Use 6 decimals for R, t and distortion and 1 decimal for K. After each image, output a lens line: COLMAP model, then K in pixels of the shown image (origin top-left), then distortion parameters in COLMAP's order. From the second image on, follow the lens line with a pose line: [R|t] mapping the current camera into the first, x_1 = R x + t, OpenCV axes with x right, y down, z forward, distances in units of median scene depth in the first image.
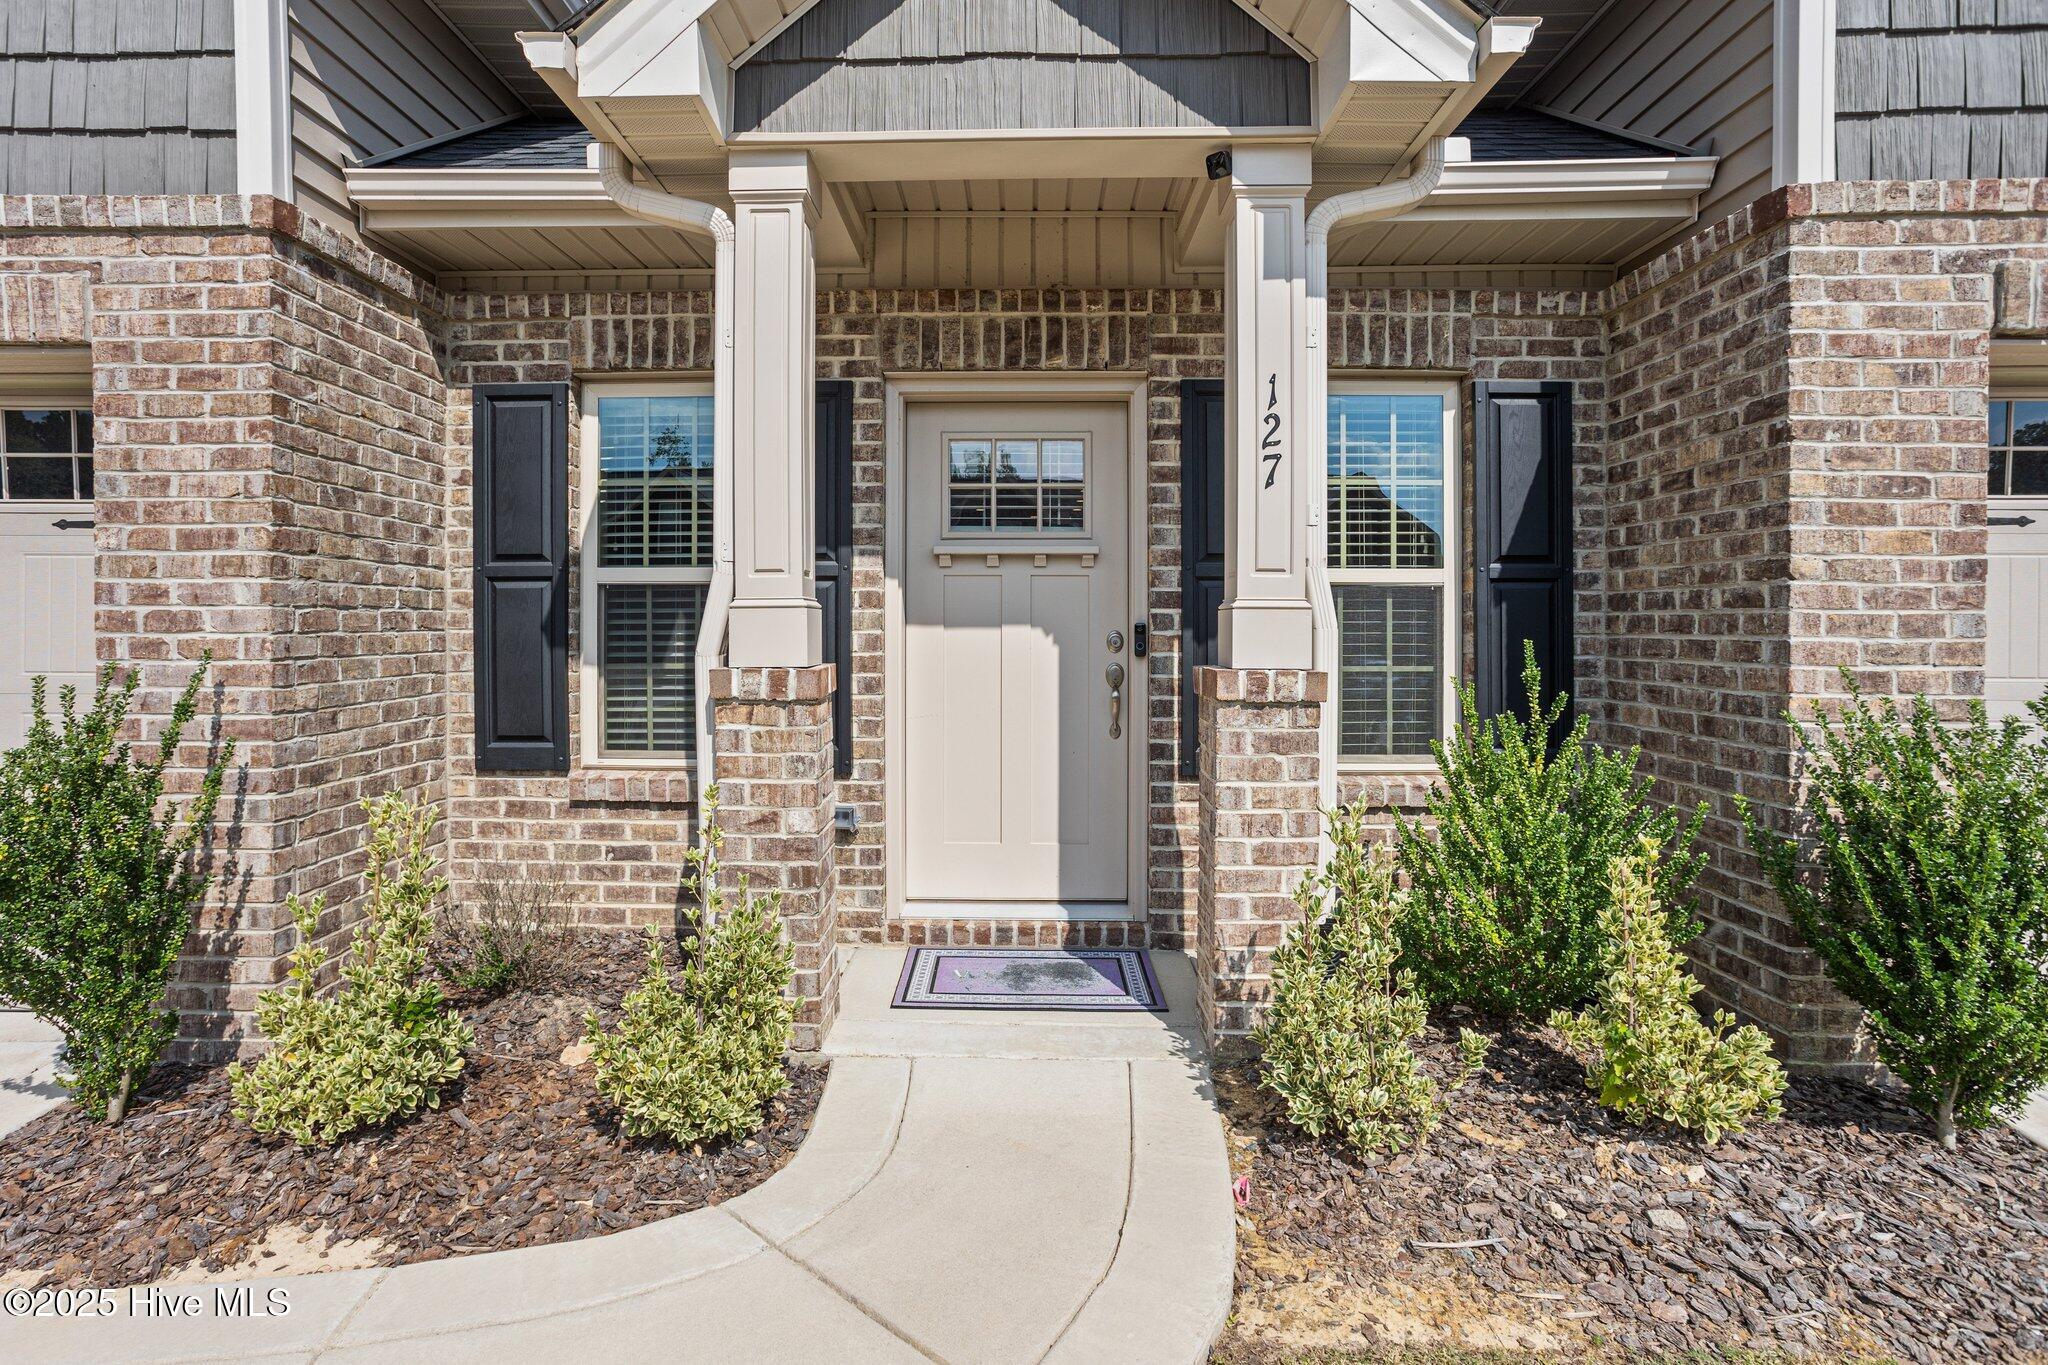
lens RADIAL K [[1033.2, 0, 996.1], [0, 1033.2, 632.6], [0, 0, 1]] dist [-0.060618, 0.041611]
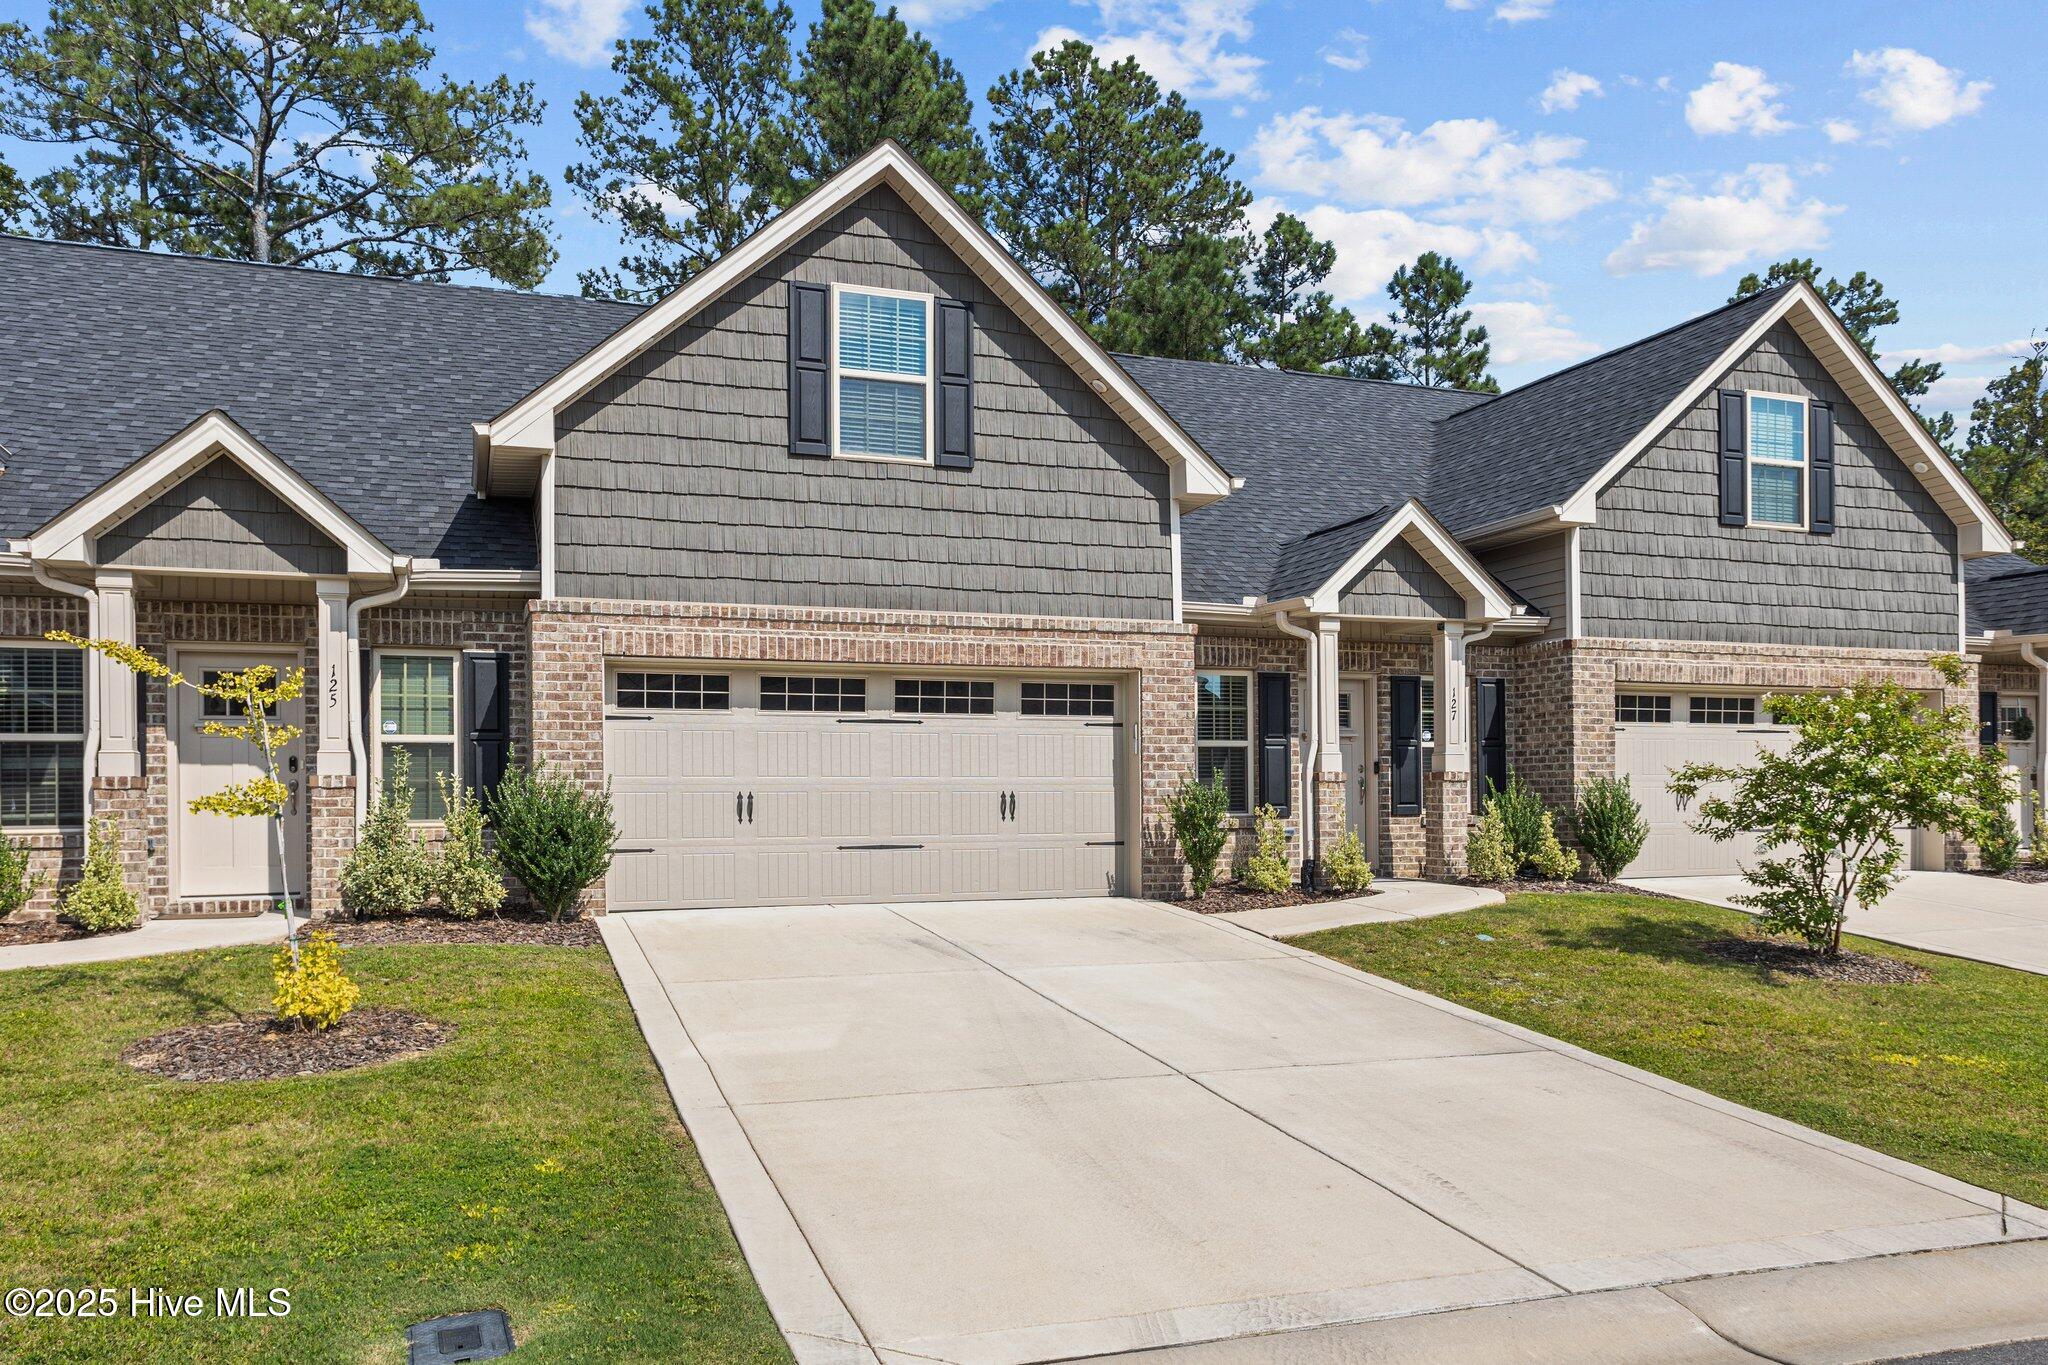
lens RADIAL K [[1448.8, 0, 1025.1], [0, 1448.8, 817.3], [0, 0, 1]] dist [-0.018132, 0.026265]
pose [[0.929105, -0.014841, 0.369518, -2.406834], [0.015185, 0.999883, 0.001980, 0.131665], [-0.369504, 0.003772, 0.929221, -2.511449]]
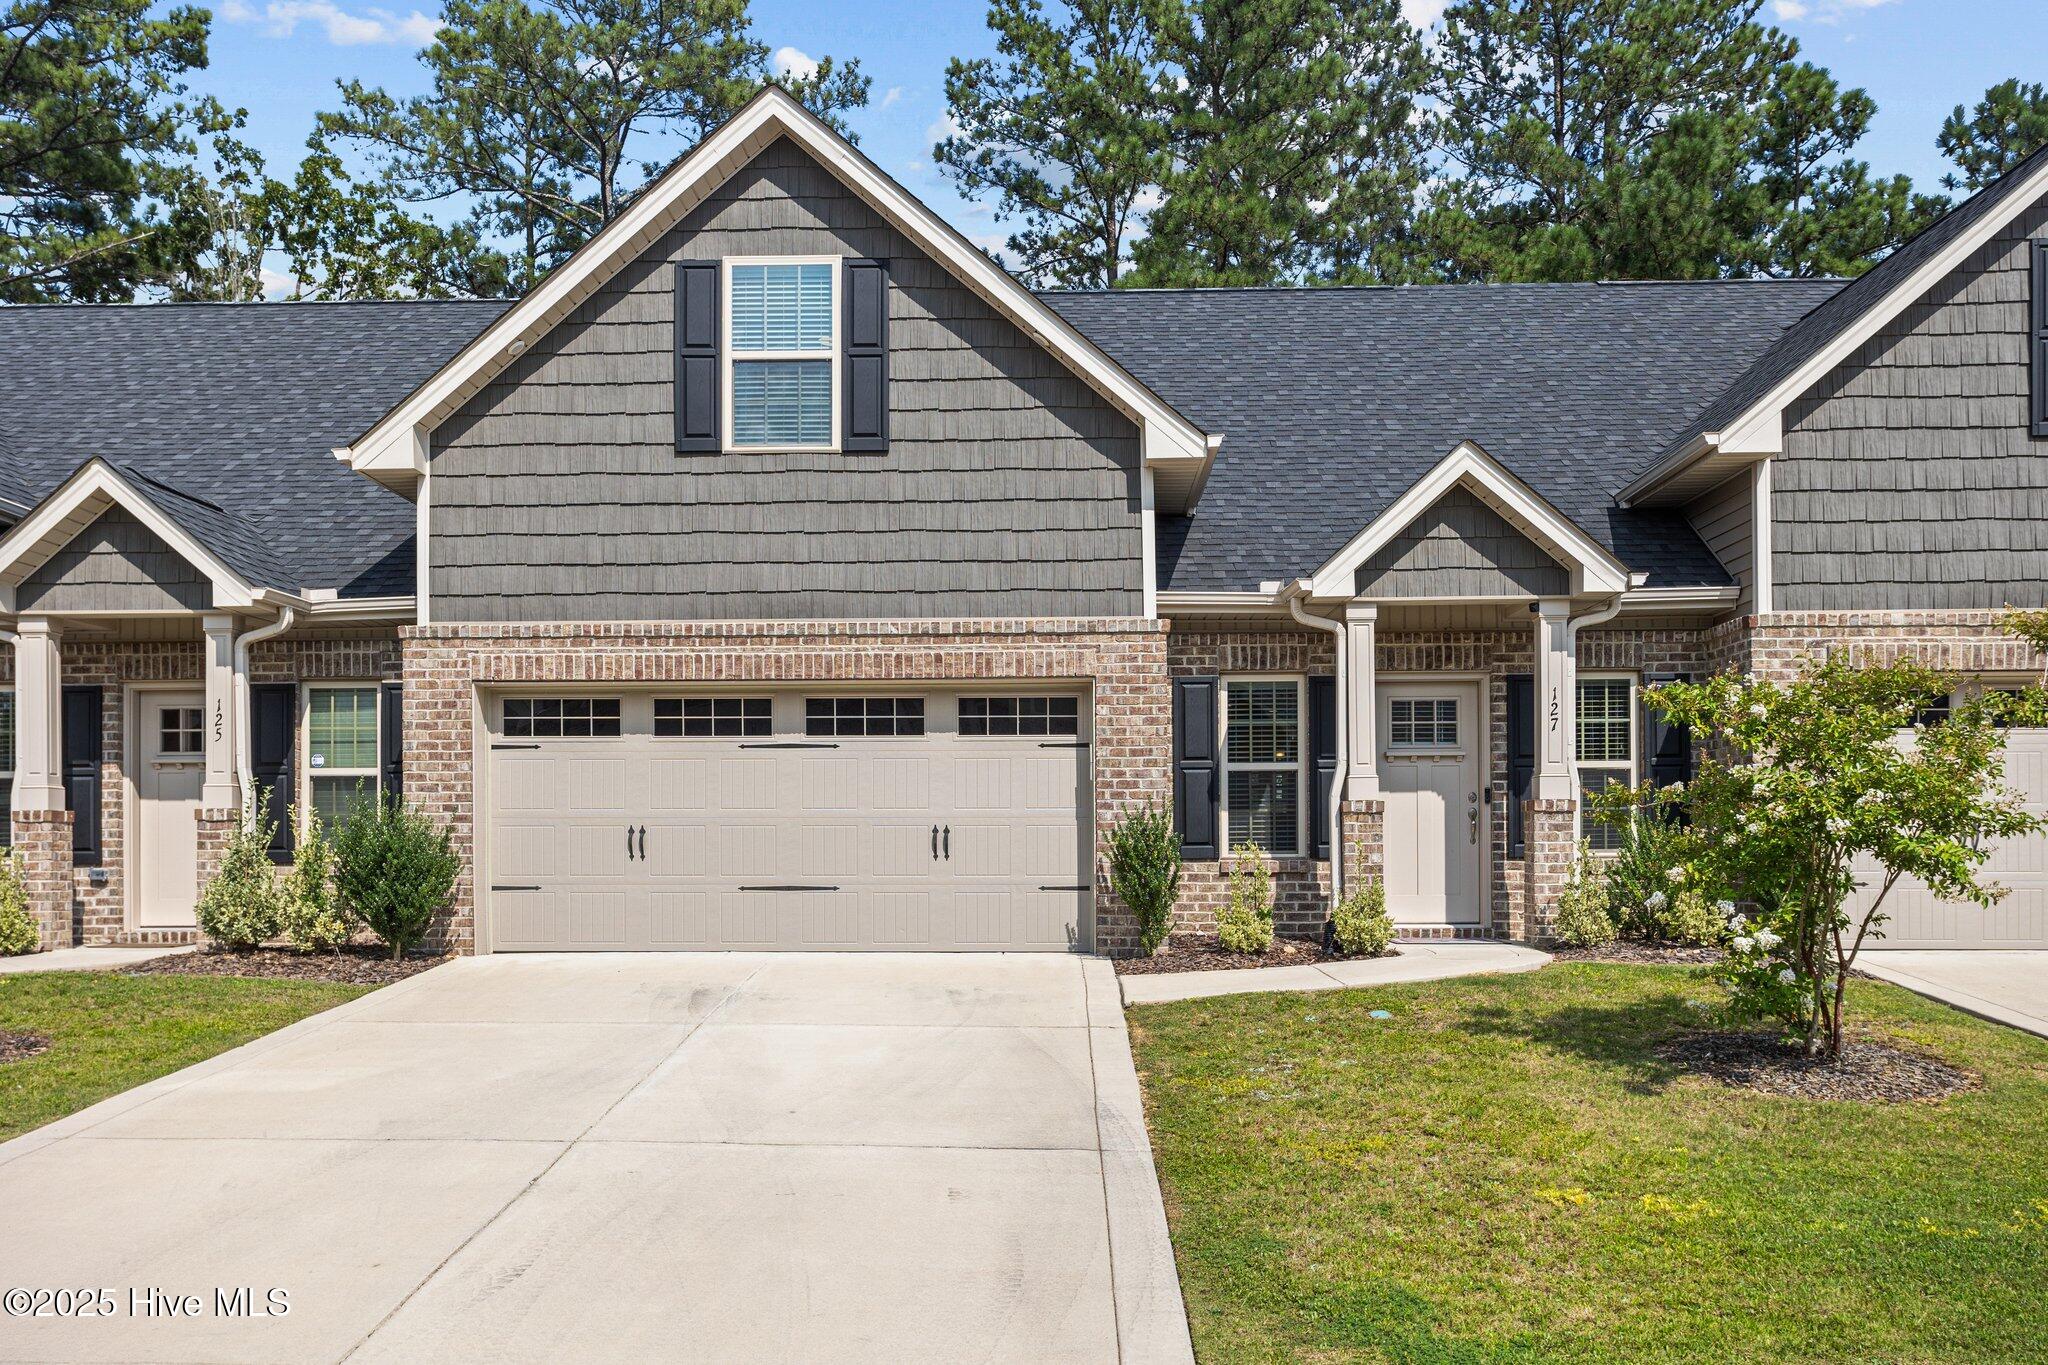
lens RADIAL K [[1710.7, 0, 1020.2], [0, 1710.7, 866.5], [0, 0, 1]] dist [-0.017024, 0.044957]
pose [[0.999975, -0.007095, -0.000542, -0.907515], [0.007093, 0.999967, -0.003889, 0.177222], [0.000570, 0.003885, 0.999992, -2.785530]]
